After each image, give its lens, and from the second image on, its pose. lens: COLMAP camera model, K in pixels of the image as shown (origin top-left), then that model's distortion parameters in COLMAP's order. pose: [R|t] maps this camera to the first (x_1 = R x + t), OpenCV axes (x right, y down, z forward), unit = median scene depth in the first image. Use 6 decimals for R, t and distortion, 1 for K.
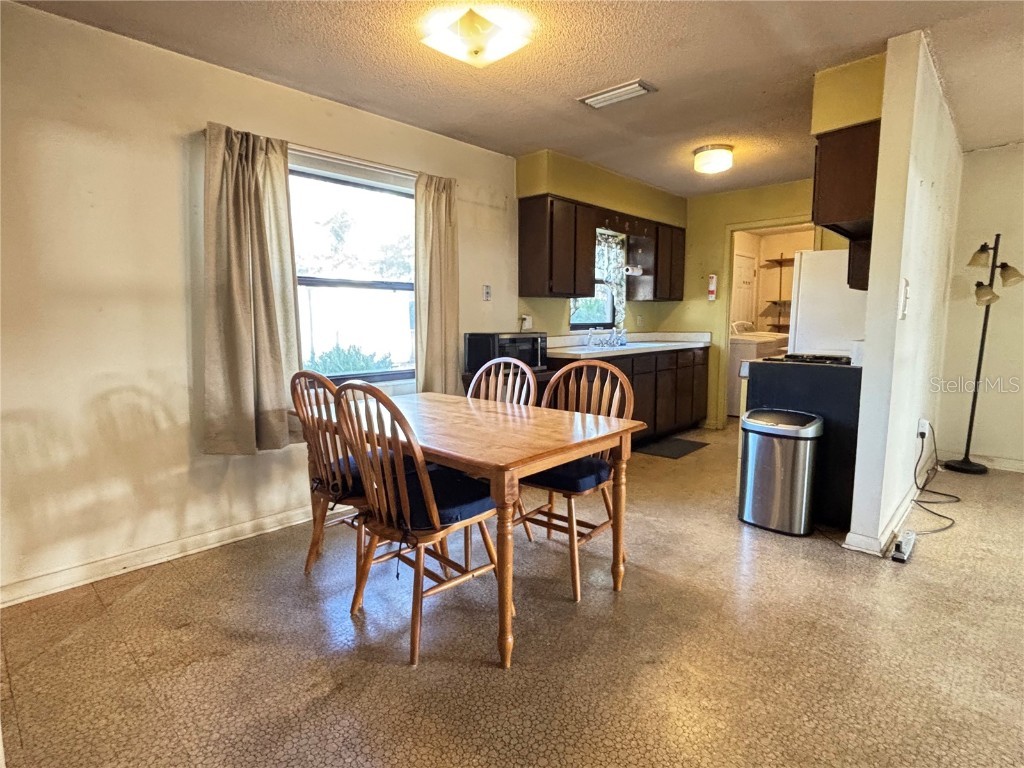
lens RADIAL K [[550.3, 0, 492.7], [0, 550.3, 395.3], [0, 0, 1]] dist [0.018349, -0.001593]
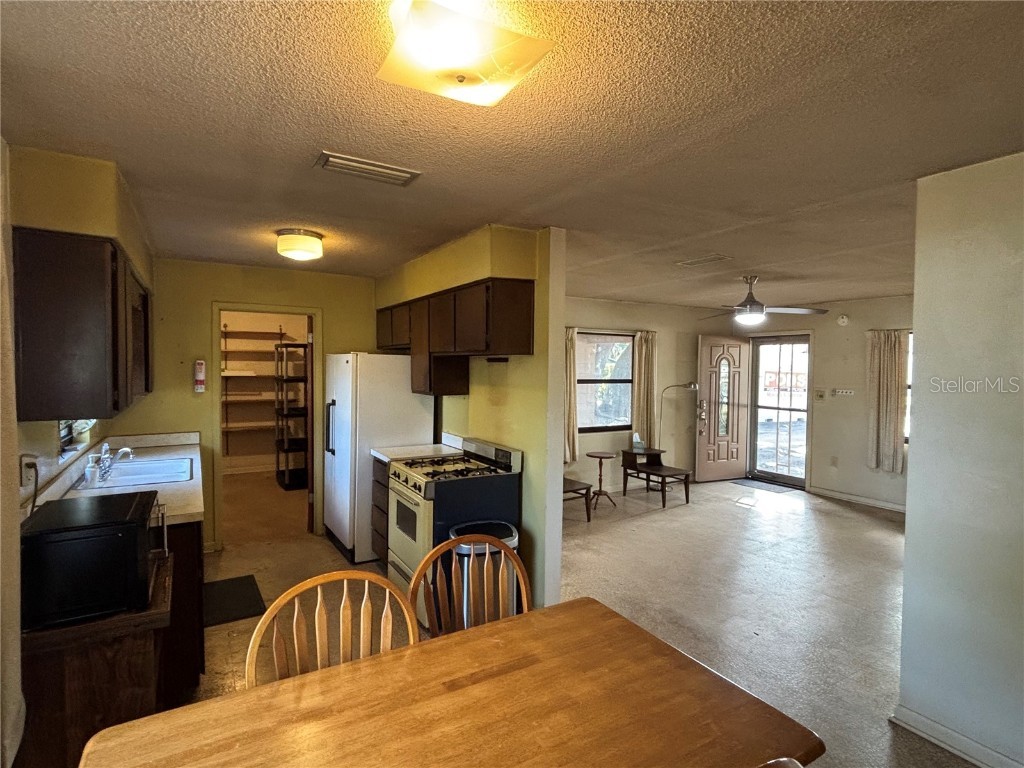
lens RADIAL K [[550.3, 0, 516.9], [0, 550.3, 385.0], [0, 0, 1]] dist [0.018349, -0.001593]
pose [[0.259596, -0.026680, 0.965349, -0.259882], [0.115828, 0.993262, -0.003697, -0.131361], [-0.958746, 0.112774, 0.260937, 0.372065]]
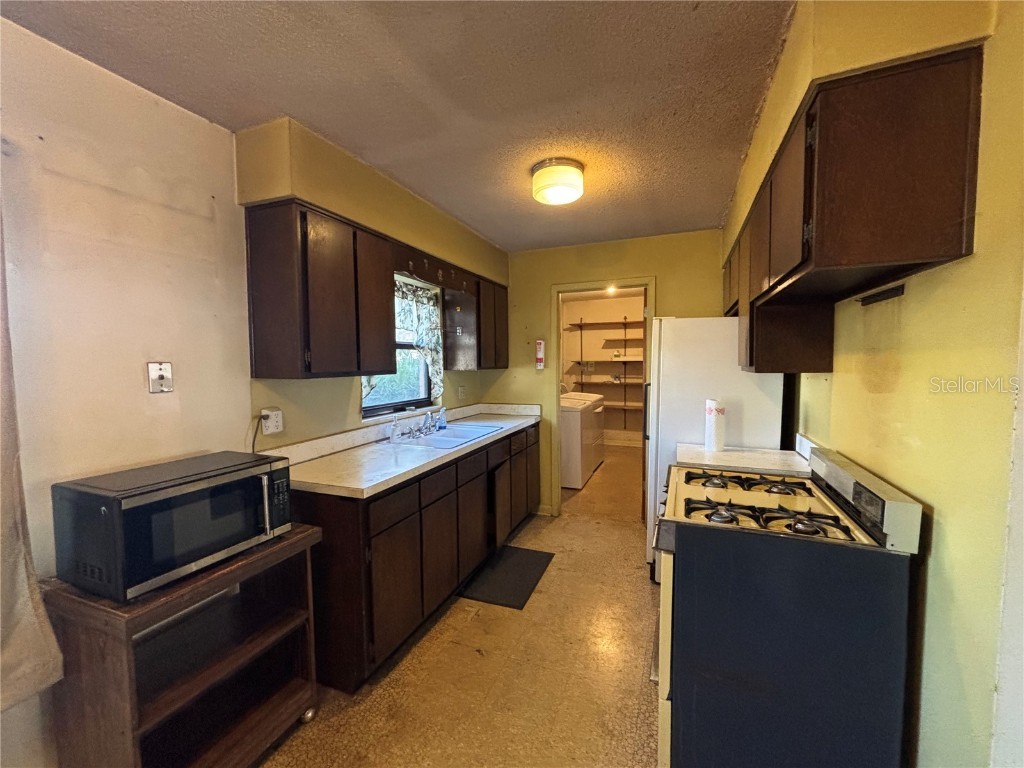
lens RADIAL K [[418.3, 0, 506.8], [0, 418.3, 381.8], [0, 0, 1]] dist [0.011552, -0.000218]
pose [[0.929769, -0.017945, 0.367705, 0.108307], [0.049661, 0.995796, -0.076974, -0.107793], [-0.364778, 0.089829, 0.926751, 0.425488]]
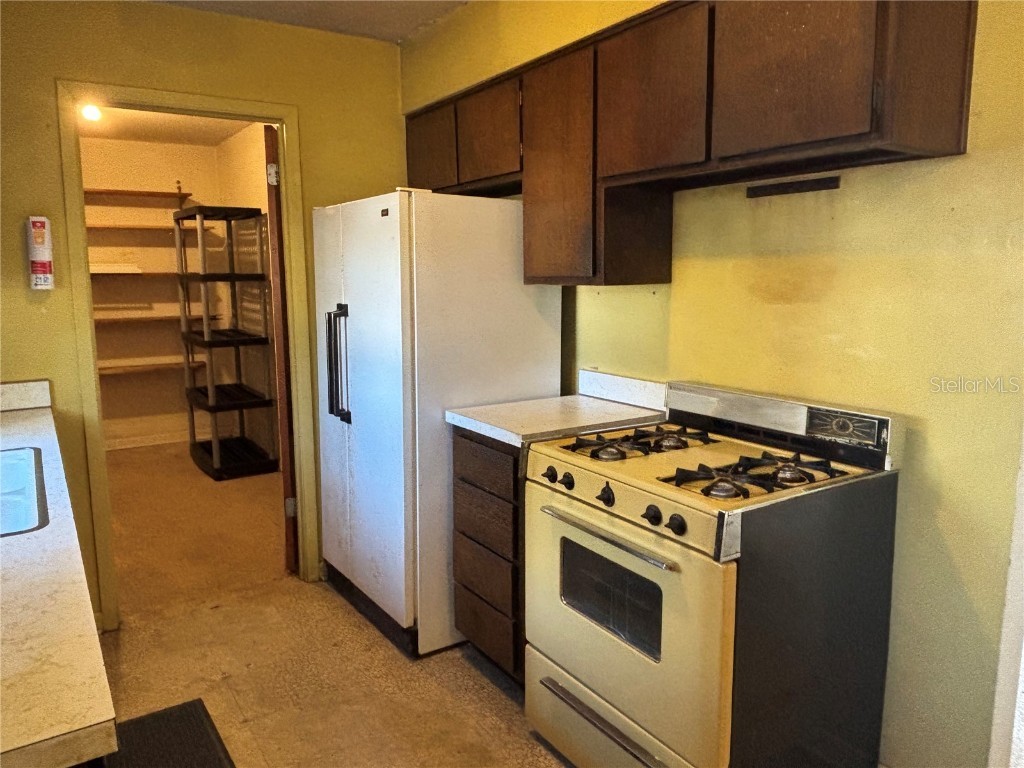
lens RADIAL K [[730.7, 0, 503.5], [0, 730.7, 373.4], [0, 0, 1]] dist [0.013917, -0.002269]
pose [[0.216841, -0.127913, 0.967790, 0.006789], [0.135656, 0.985708, 0.099887, -0.132392], [-0.966736, 0.109627, 0.231094, 0.645544]]
